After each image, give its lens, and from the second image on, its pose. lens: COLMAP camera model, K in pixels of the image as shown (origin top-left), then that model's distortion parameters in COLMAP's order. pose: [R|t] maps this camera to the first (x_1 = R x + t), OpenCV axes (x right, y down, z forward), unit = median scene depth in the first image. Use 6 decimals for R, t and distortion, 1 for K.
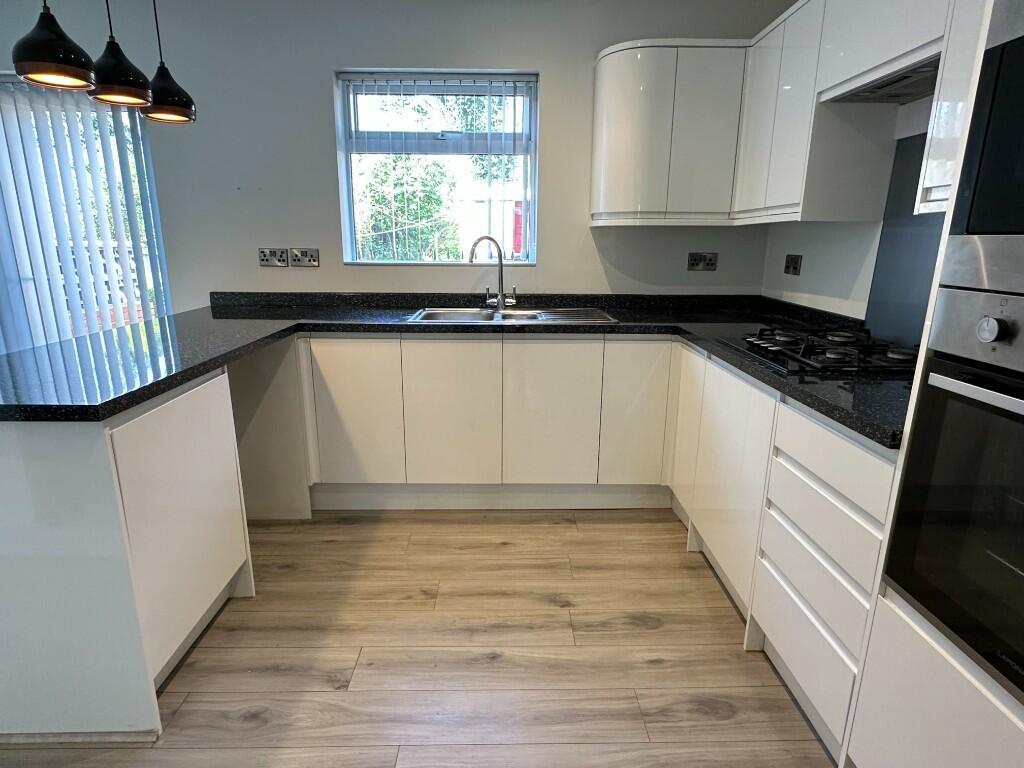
lens RADIAL K [[578.8, 0, 514.4], [0, 578.8, 388.9], [0, 0, 1]] dist [-0.004667, 0.002764]
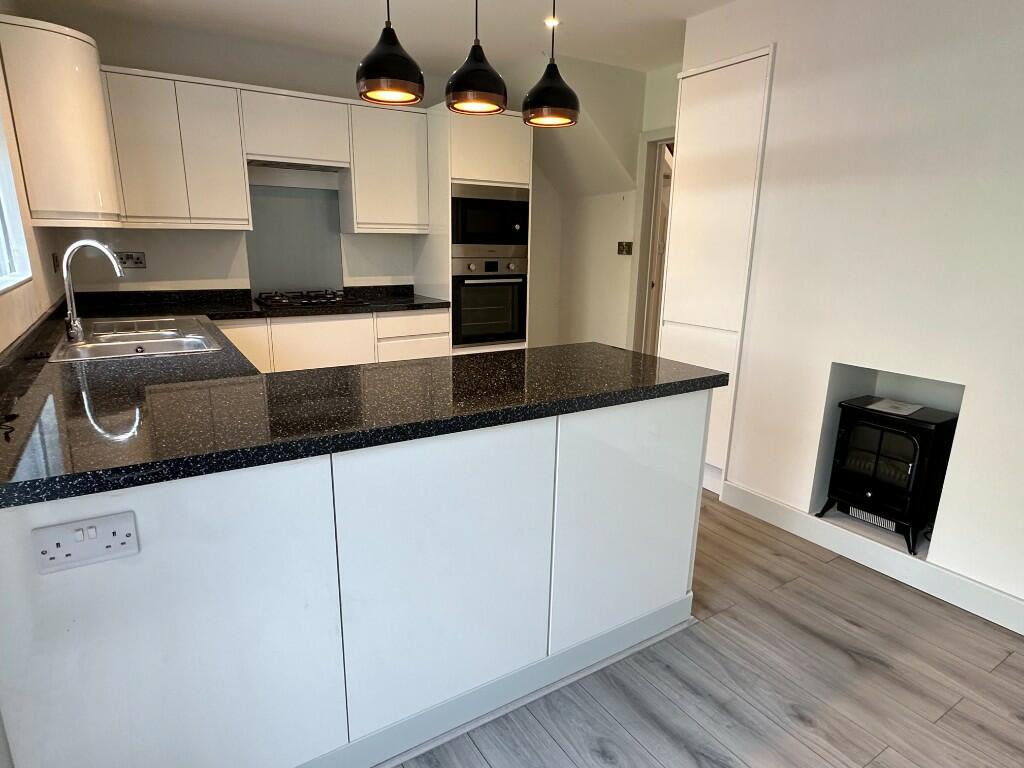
lens RADIAL K [[586.0, 0, 508.3], [0, 586.0, 387.6], [0, 0, 1]] dist [-0.006097, 0.002974]
pose [[-0.515898, -0.225895, 0.826330, -1.138055], [0.191724, 0.909691, 0.368381, -0.309955], [-0.834920, 0.348474, -0.425998, 1.089807]]
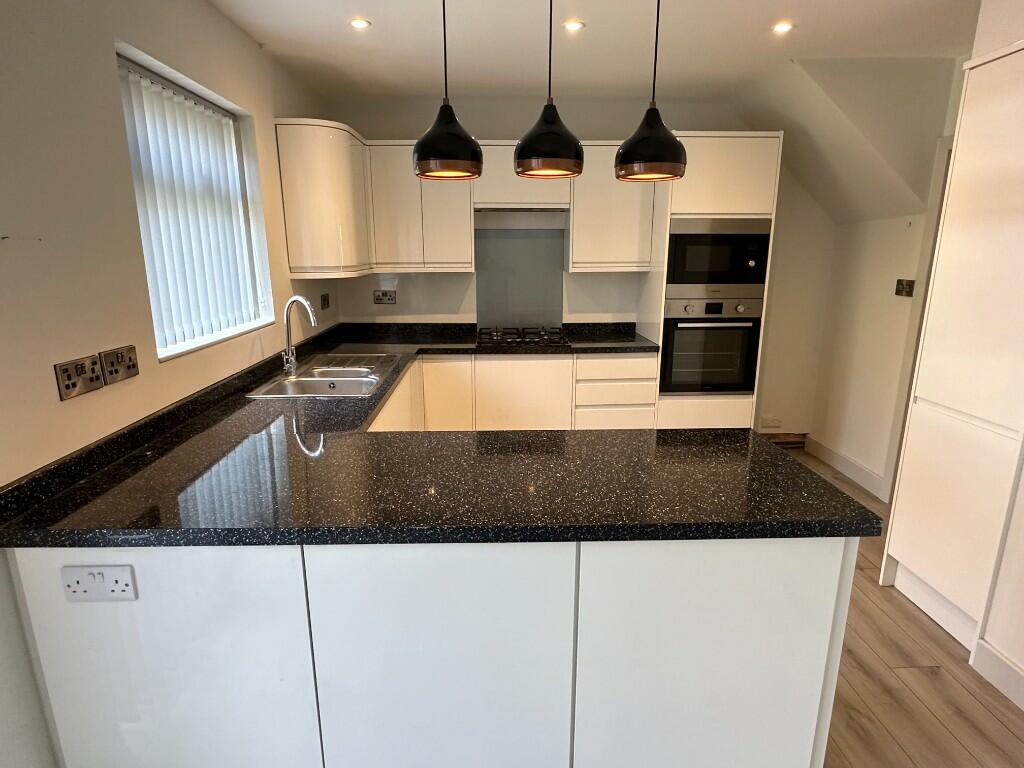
lens RADIAL K [[578.8, 0, 505.5], [0, 578.8, 389.5], [0, 0, 1]] dist [-0.004667, 0.002764]
pose [[-0.014344, -0.242147, 0.970133, -1.119414], [0.249118, 0.938773, 0.238003, -0.305648], [-0.968367, 0.245092, 0.046857, 0.797611]]
